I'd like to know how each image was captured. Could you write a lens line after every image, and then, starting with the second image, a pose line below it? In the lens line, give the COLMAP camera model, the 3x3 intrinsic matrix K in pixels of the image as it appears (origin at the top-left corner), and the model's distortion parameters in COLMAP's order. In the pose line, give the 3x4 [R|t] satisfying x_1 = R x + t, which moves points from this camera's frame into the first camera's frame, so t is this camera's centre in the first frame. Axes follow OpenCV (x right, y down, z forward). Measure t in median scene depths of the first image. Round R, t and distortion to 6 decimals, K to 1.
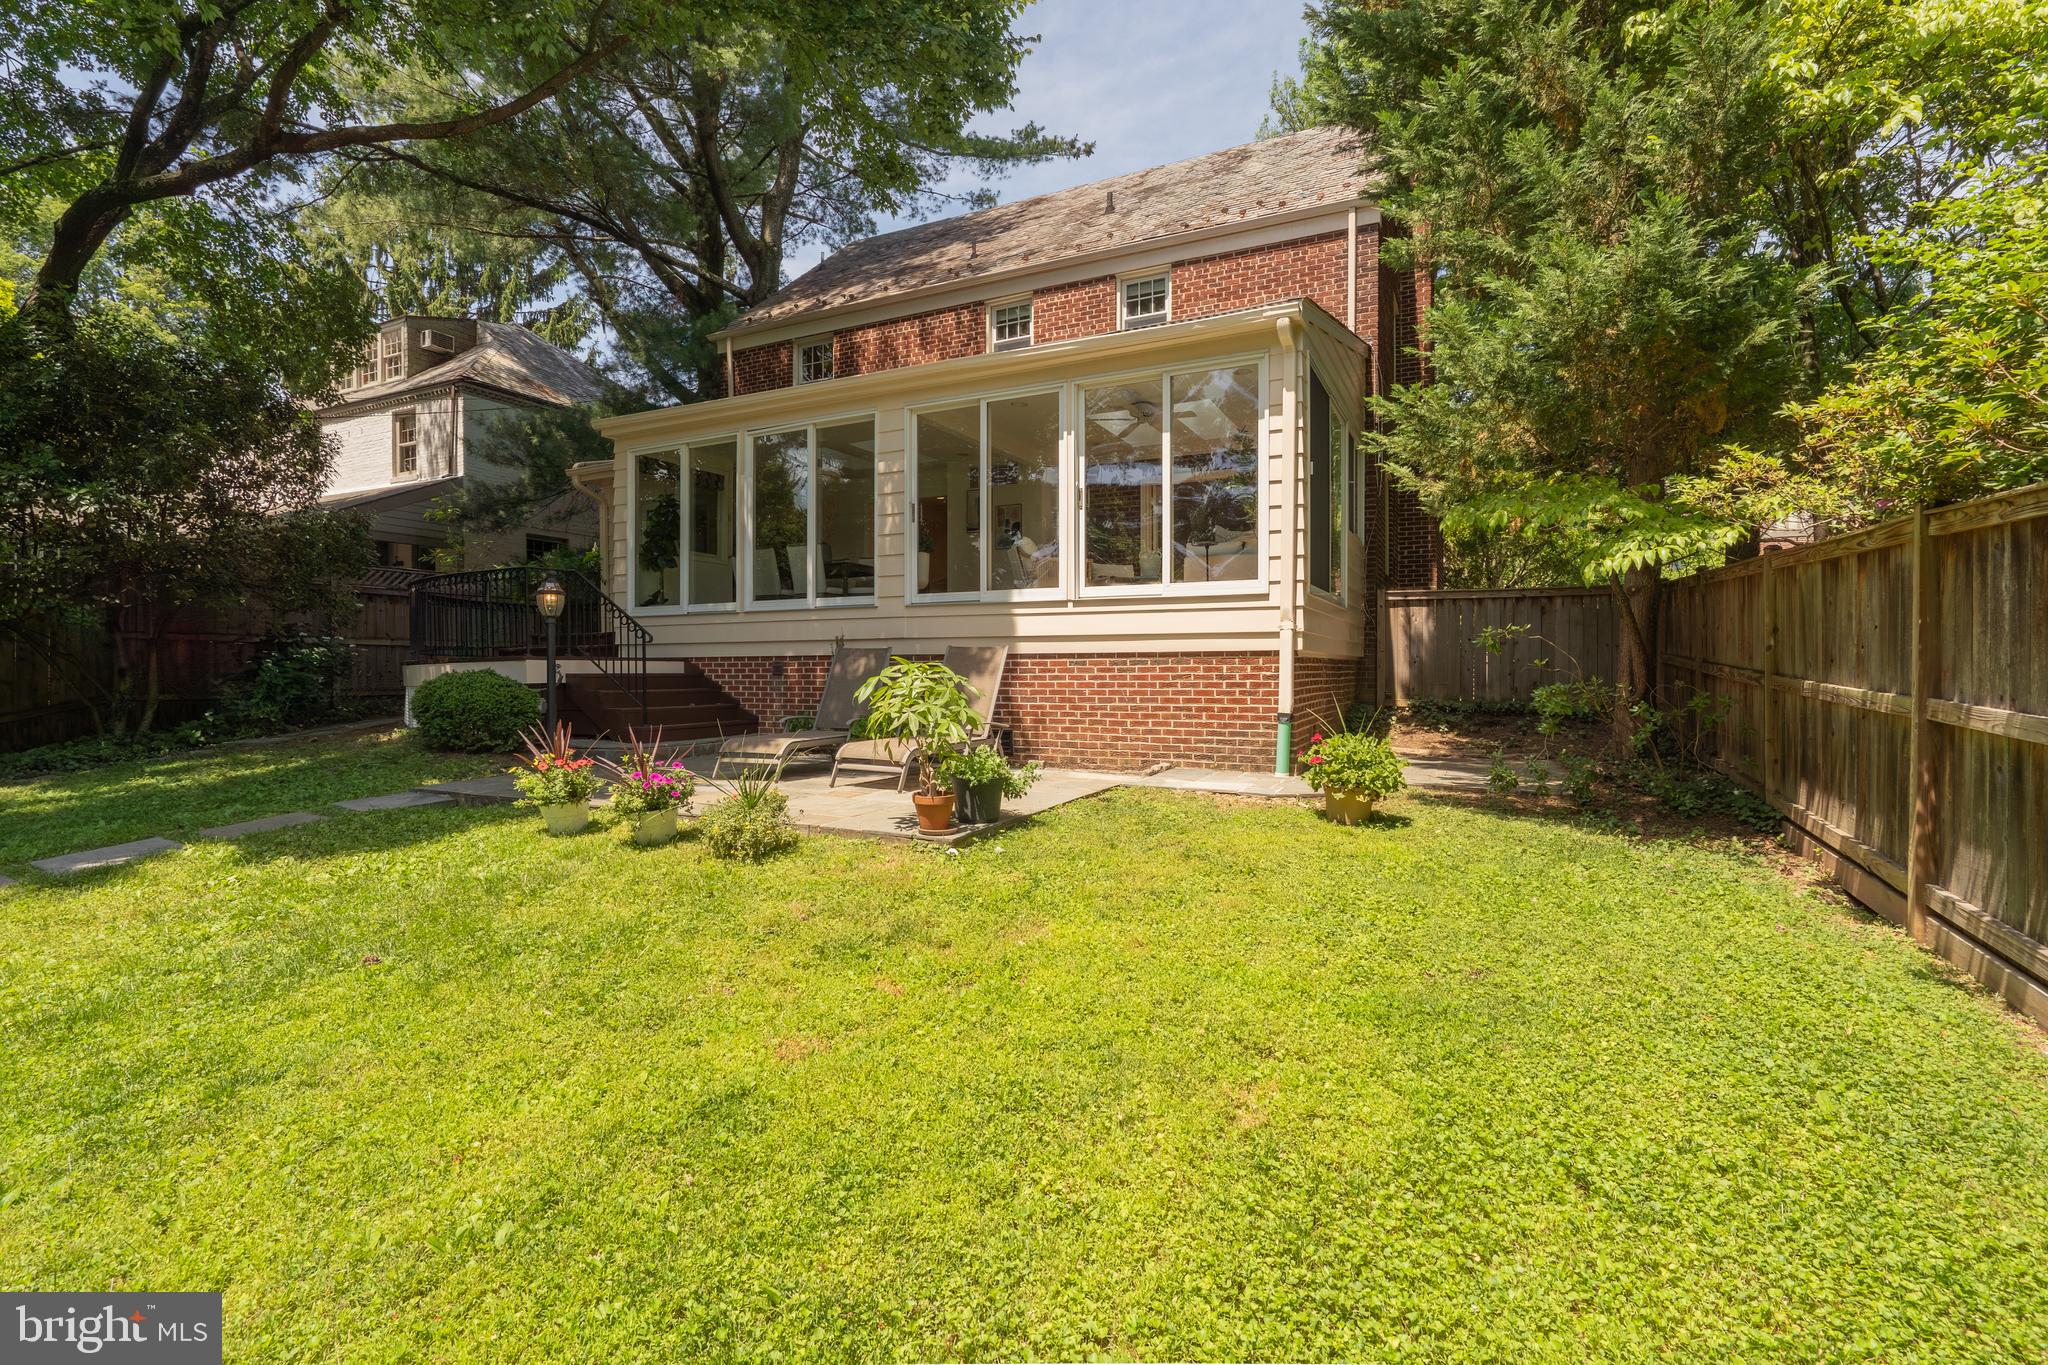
lens RADIAL K [[932.1, 0, 1018.8], [0, 932.1, 677.4], [0, 0, 1]] dist [-0.002678, -0.000540]
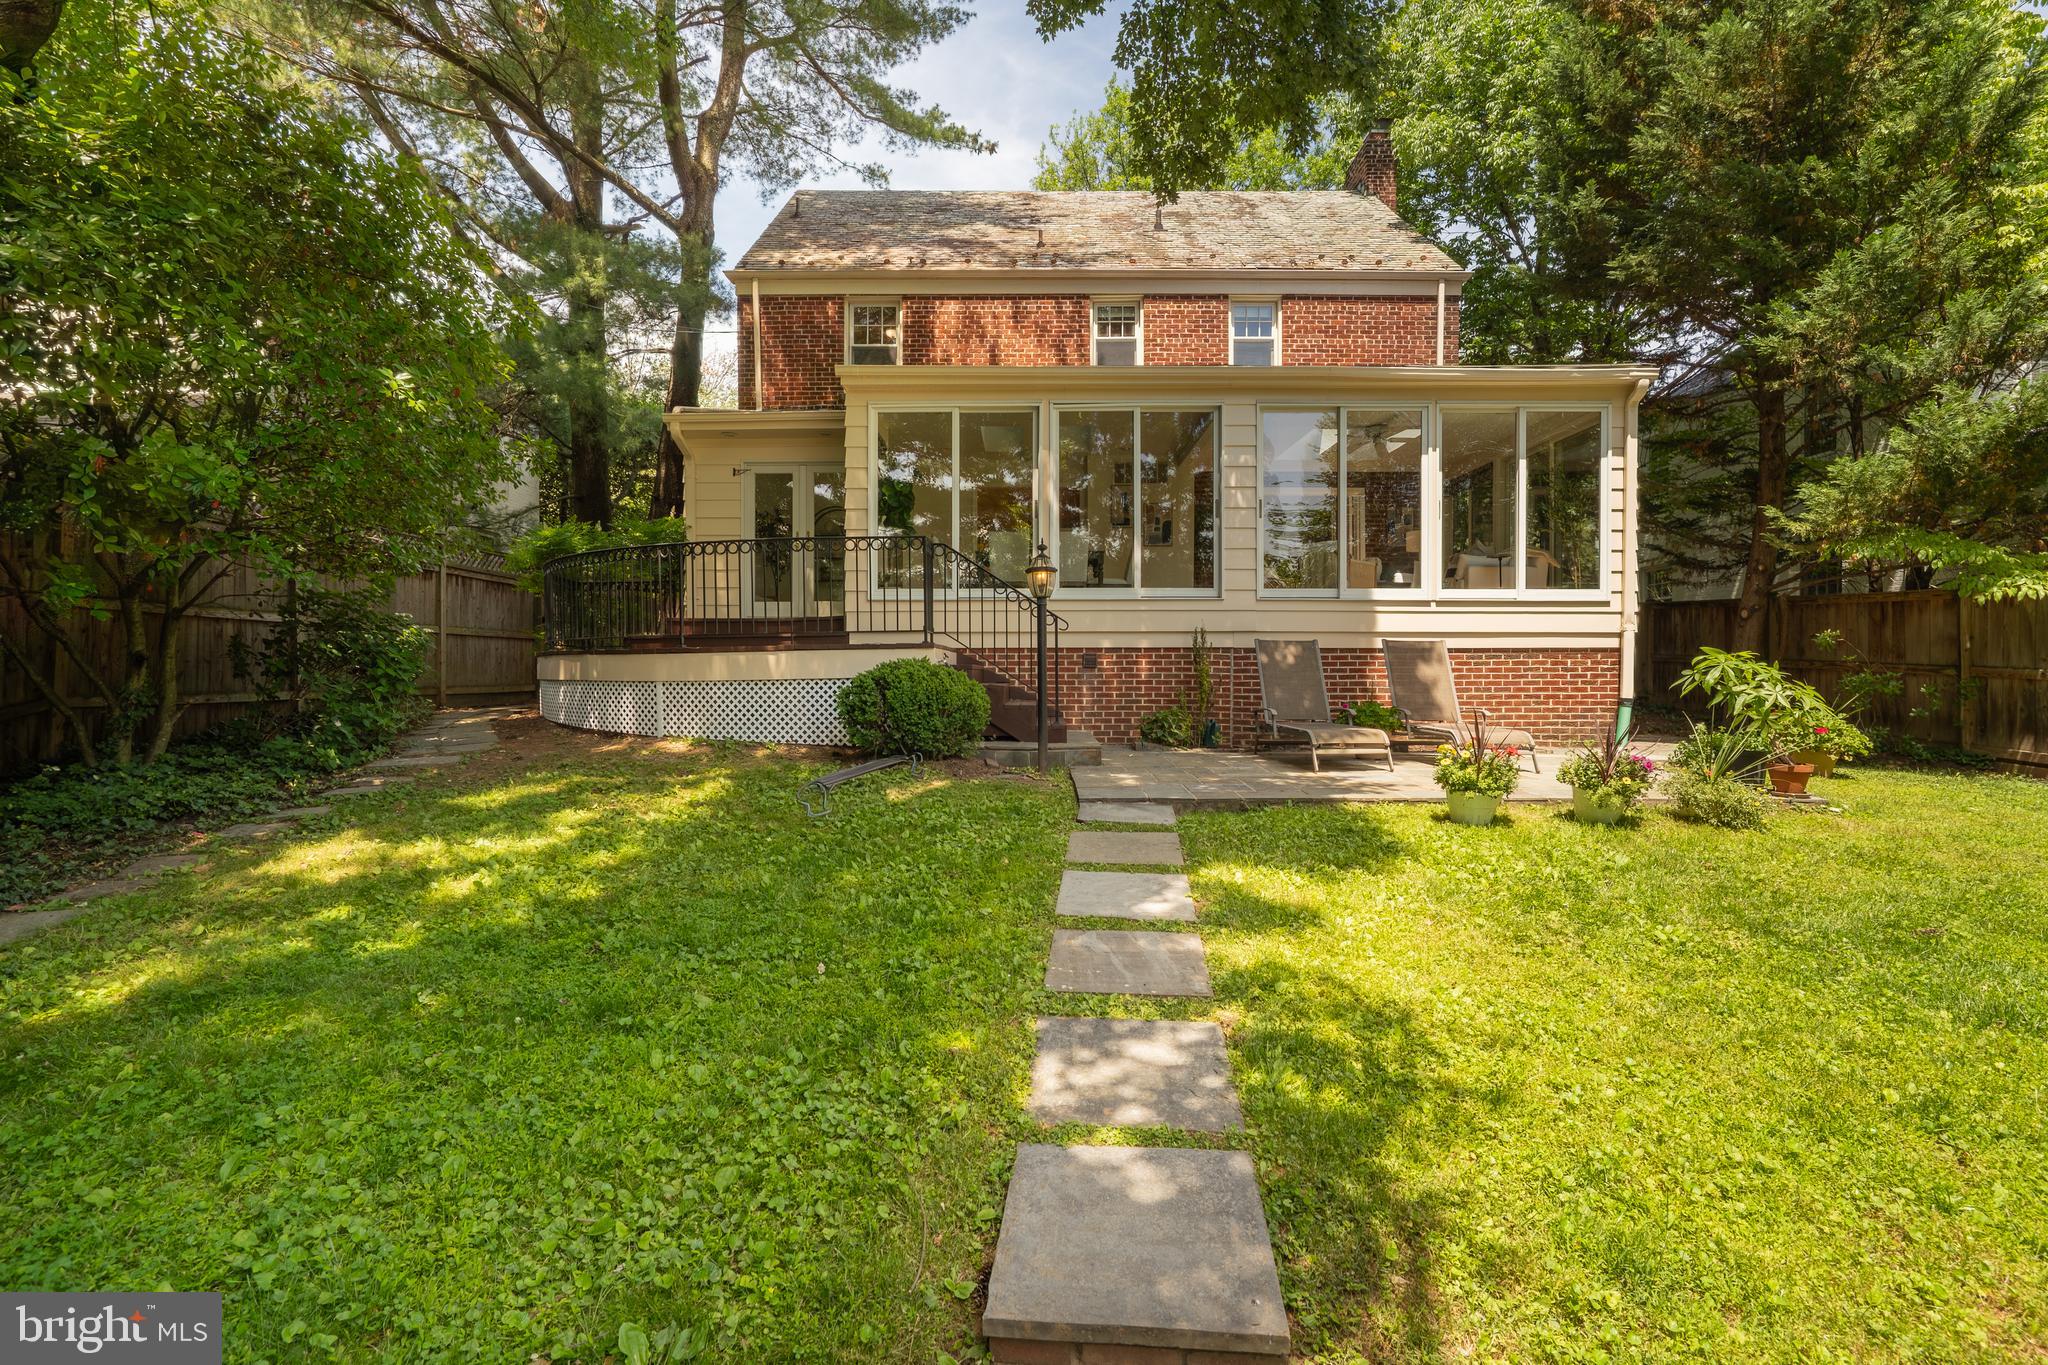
lens RADIAL K [[932.1, 0, 1019.5], [0, 932.1, 683.5], [0, 0, 1]] dist [-0.002678, -0.000540]
pose [[0.897958, -0.002878, 0.440073, -0.829351], [0.000760, 0.999987, 0.004989, 0.009806], [-0.440081, -0.004145, 0.897948, 0.208585]]
